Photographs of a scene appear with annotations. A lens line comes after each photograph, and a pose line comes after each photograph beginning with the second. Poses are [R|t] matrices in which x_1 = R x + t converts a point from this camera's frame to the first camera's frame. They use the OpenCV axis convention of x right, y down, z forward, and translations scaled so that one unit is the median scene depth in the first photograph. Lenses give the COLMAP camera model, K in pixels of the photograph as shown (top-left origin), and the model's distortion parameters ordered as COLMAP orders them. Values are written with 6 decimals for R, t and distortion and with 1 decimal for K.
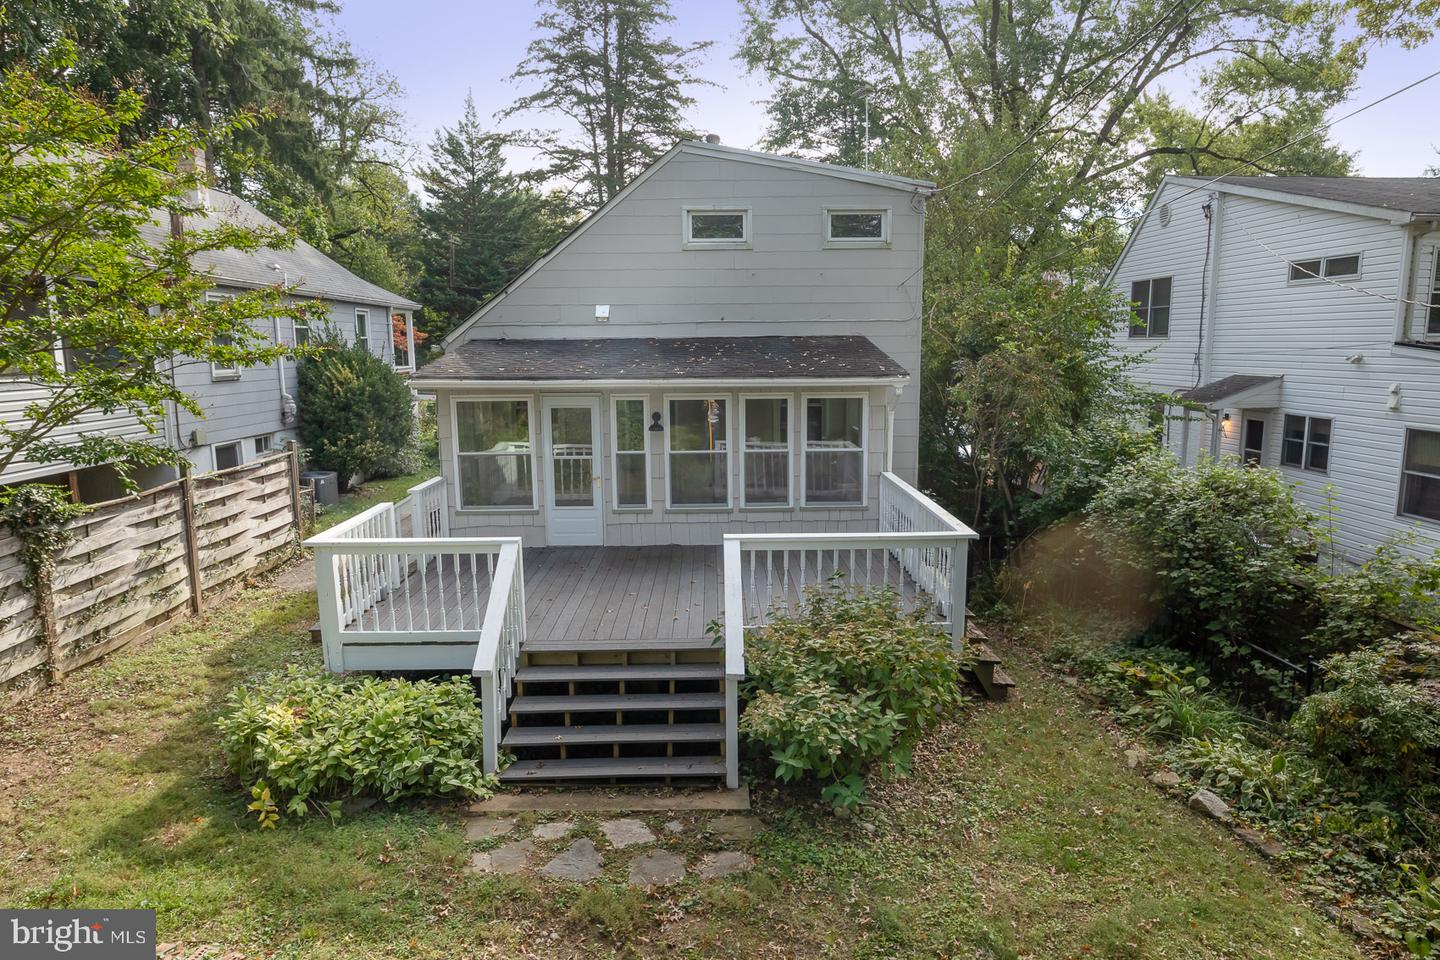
lens RADIAL K [[887.9, 0, 720.0], [0, 887.9, 480.0], [0, 0, 1]] dist [-0.012845, -0.001097]
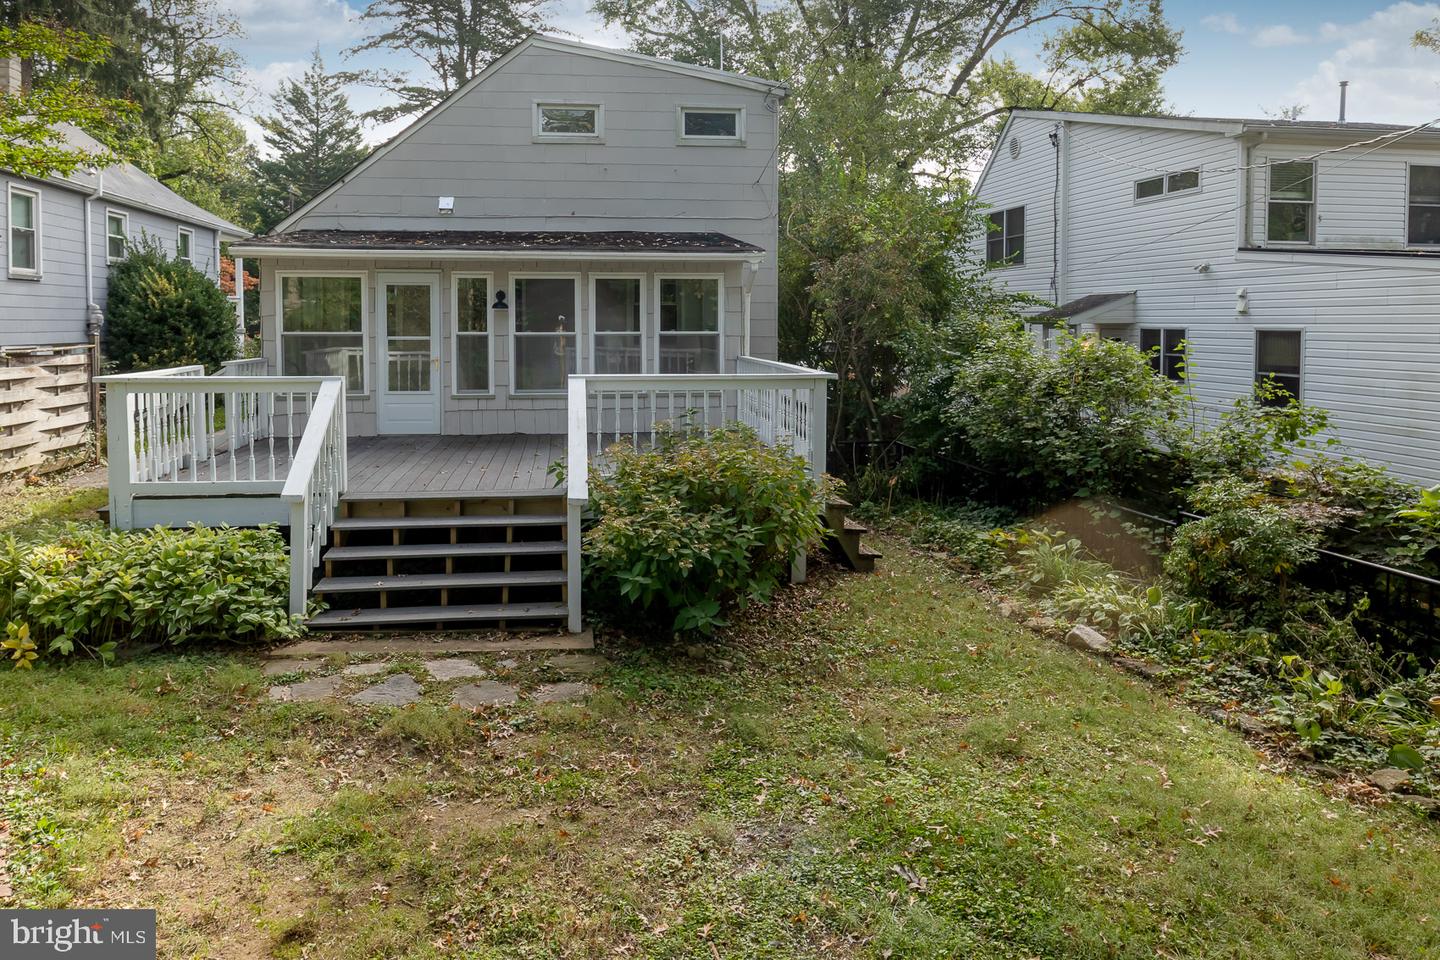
lens RADIAL K [[930.8, 0, 668.7], [0, 930.8, 479.5], [0, 0, 1]] dist [-0.012024, -0.001629]
pose [[0.996174, 0.003737, 0.087312, 0.020505], [0.006827, 0.992705, -0.120377, 0.245484], [-0.087125, 0.120513, 0.988881, 0.035208]]
